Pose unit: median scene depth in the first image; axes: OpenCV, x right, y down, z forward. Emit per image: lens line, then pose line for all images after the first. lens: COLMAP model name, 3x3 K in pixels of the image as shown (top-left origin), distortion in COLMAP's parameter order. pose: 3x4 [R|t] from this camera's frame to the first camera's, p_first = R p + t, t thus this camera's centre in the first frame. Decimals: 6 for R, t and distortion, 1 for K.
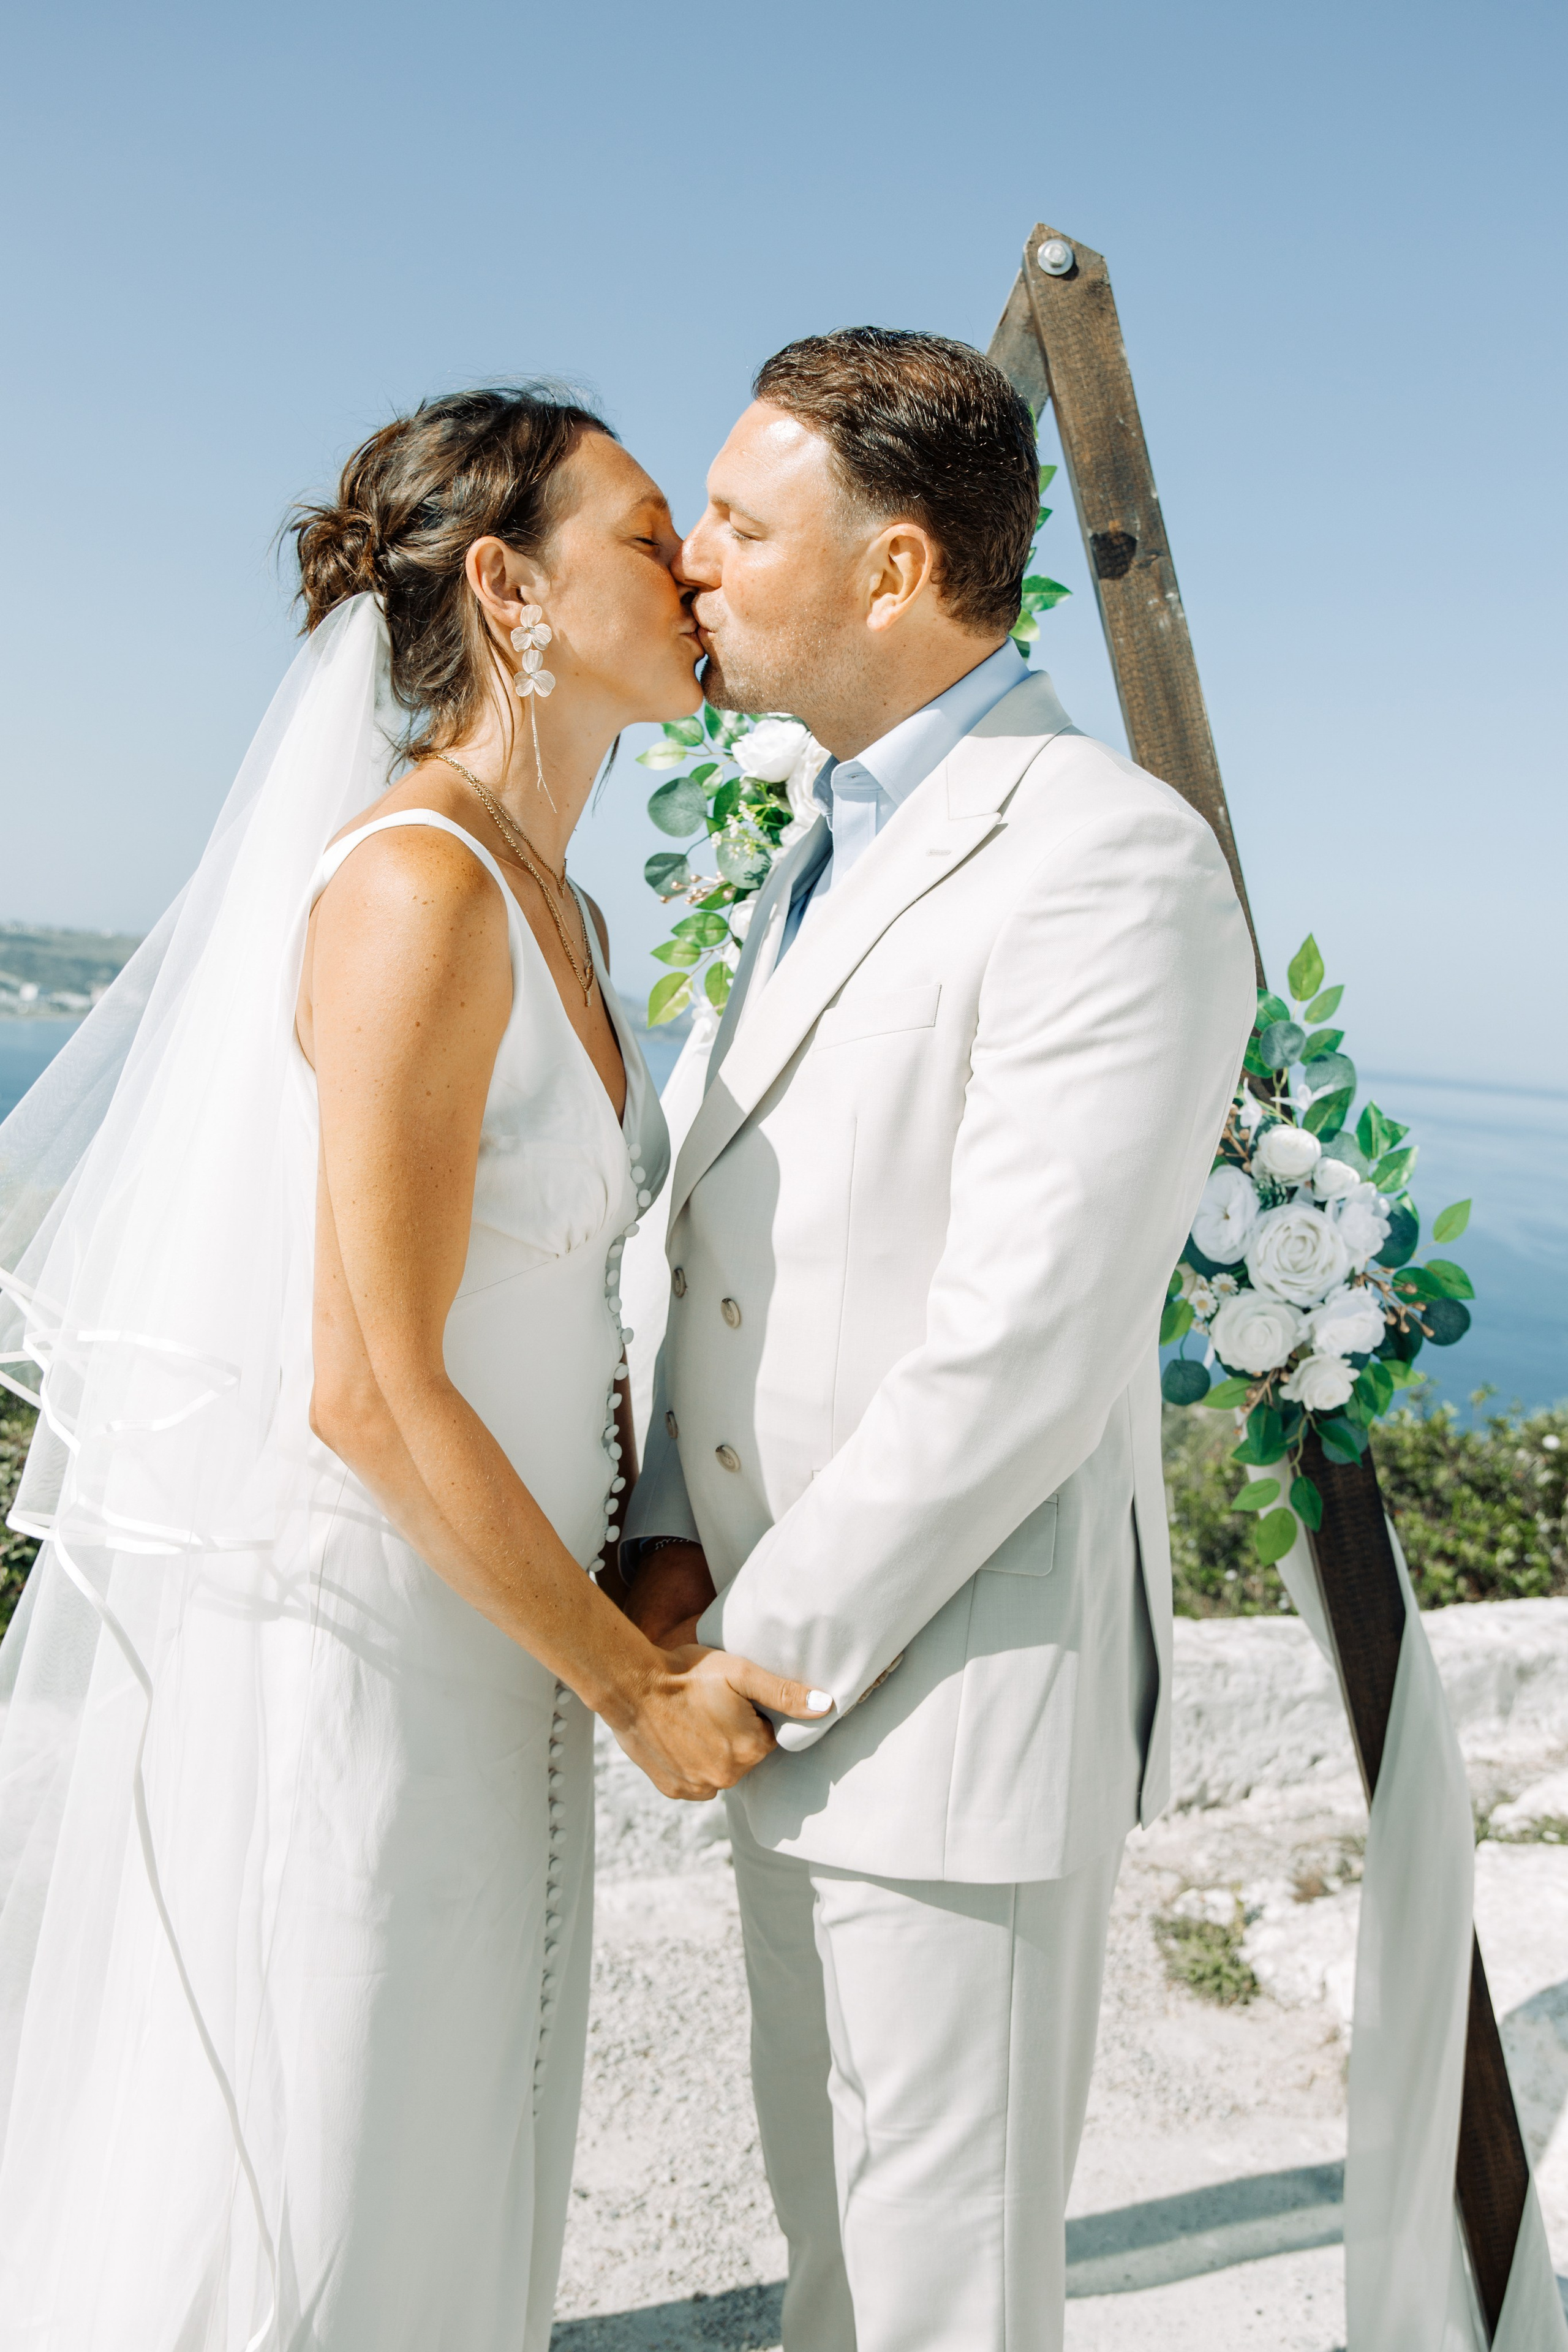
lens RADIAL K [[2197.9, 0, 784.4], [0, 2197.9, 1192.6], [0, 0, 1]] dist [-0.009023, 0.000000]
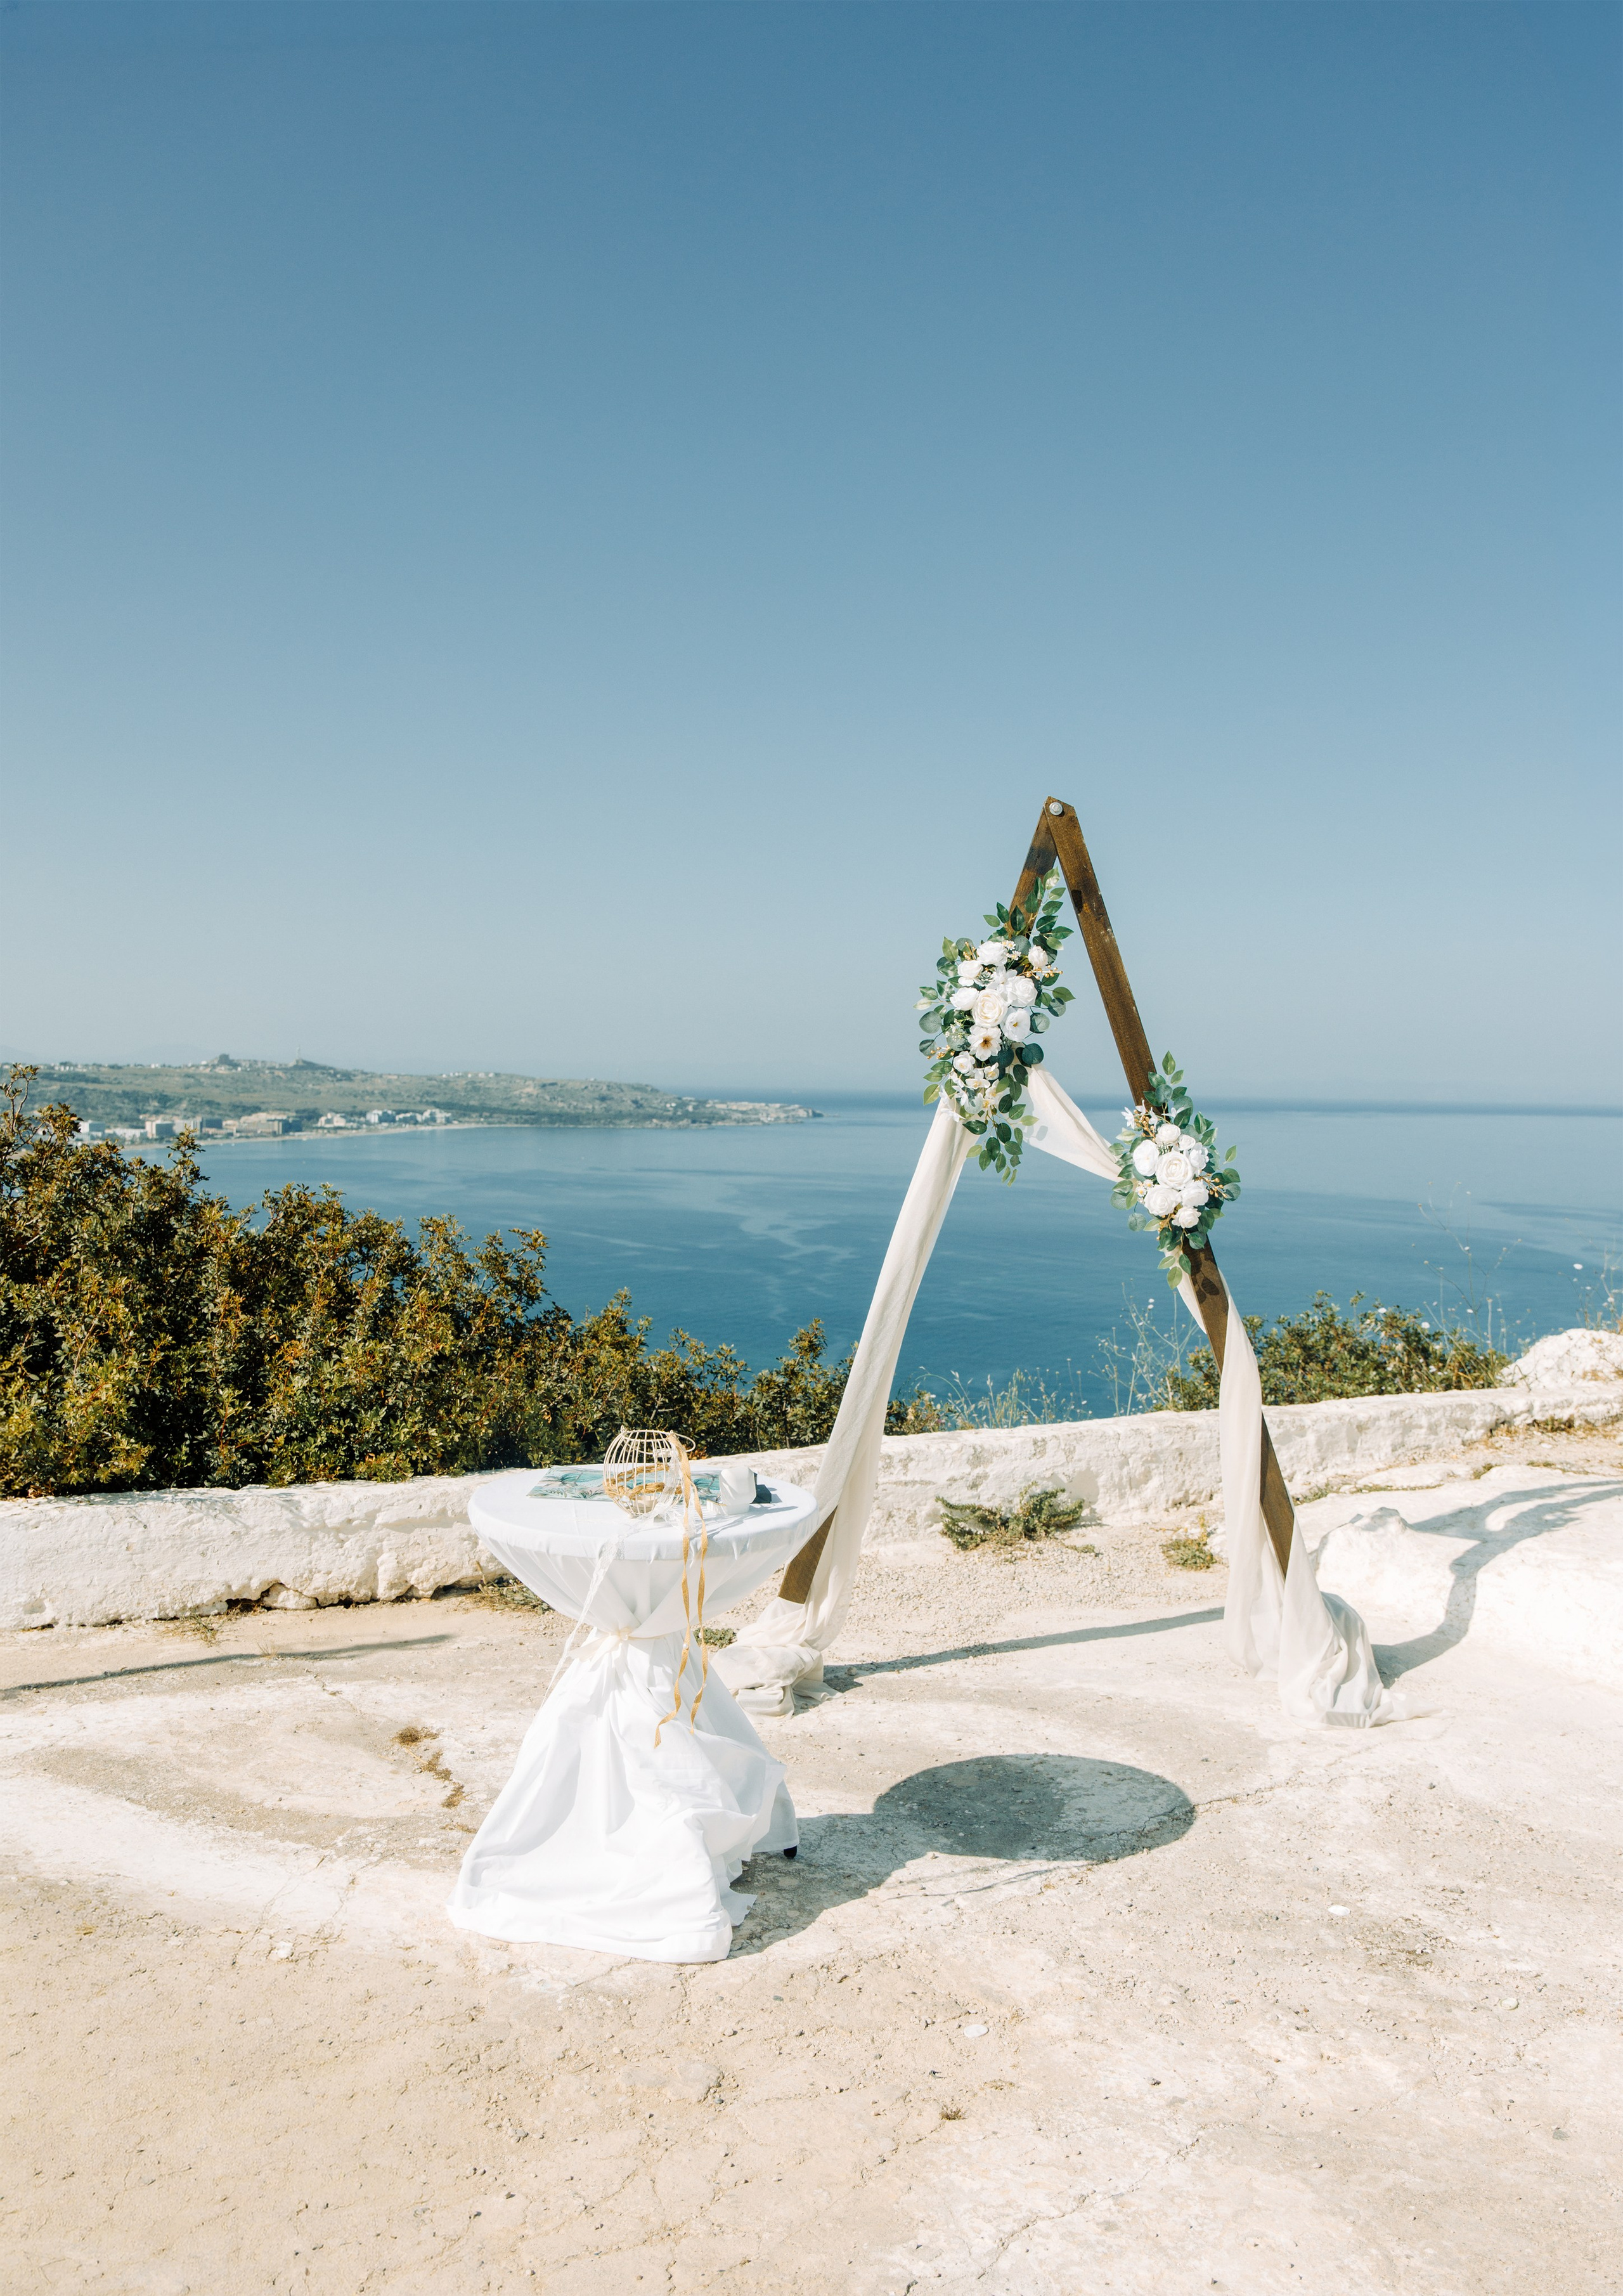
lens RADIAL K [[2097.3, 0, 834.6], [0, 2097.3, 1220.1], [0, 0, 1]] dist [-0.000064, 0.000000]
pose [[0.996907, -0.077953, 0.009951, -0.119963], [0.078135, 0.996751, -0.019544, 0.059779], [-0.008395, 0.020261, 0.999759, -0.883376]]
